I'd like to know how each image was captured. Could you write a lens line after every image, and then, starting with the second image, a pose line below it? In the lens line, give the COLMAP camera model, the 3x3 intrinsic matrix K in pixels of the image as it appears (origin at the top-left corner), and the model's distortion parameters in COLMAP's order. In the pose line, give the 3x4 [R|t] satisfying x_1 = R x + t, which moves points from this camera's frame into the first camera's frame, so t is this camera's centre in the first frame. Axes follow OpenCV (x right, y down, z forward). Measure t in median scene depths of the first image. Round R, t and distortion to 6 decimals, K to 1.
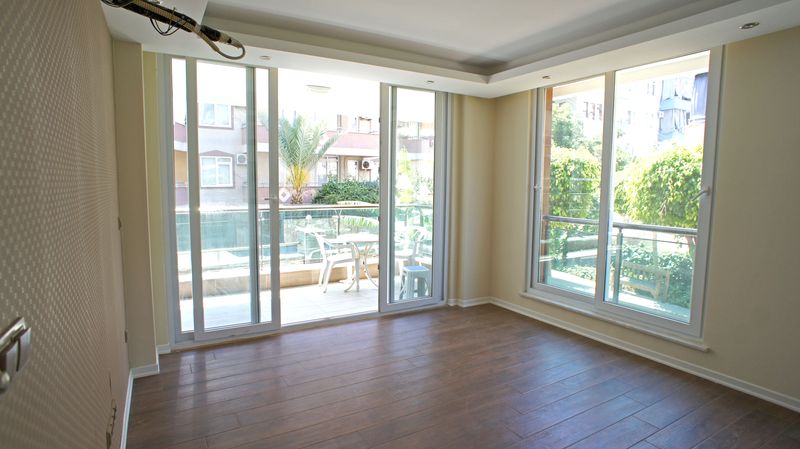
lens RADIAL K [[420.0, 0, 395.0], [0, 420.0, 223.7], [0, 0, 1]] dist [-0.085605, 0.055511]
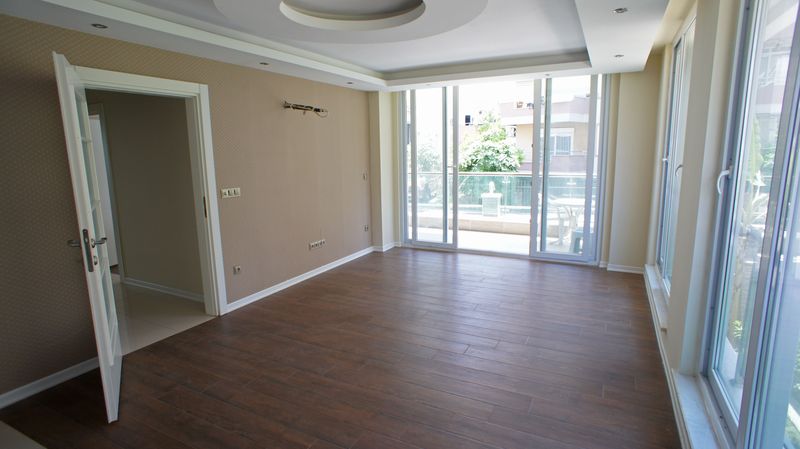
lens RADIAL K [[420.0, 0, 395.0], [0, 420.0, 223.7], [0, 0, 1]] dist [-0.085605, 0.055511]
pose [[0.527417, 0.126319, -0.840163, 0.842287], [-0.059202, 0.991946, 0.111975, -0.007863], [0.847541, -0.009318, 0.530648, -0.042115]]
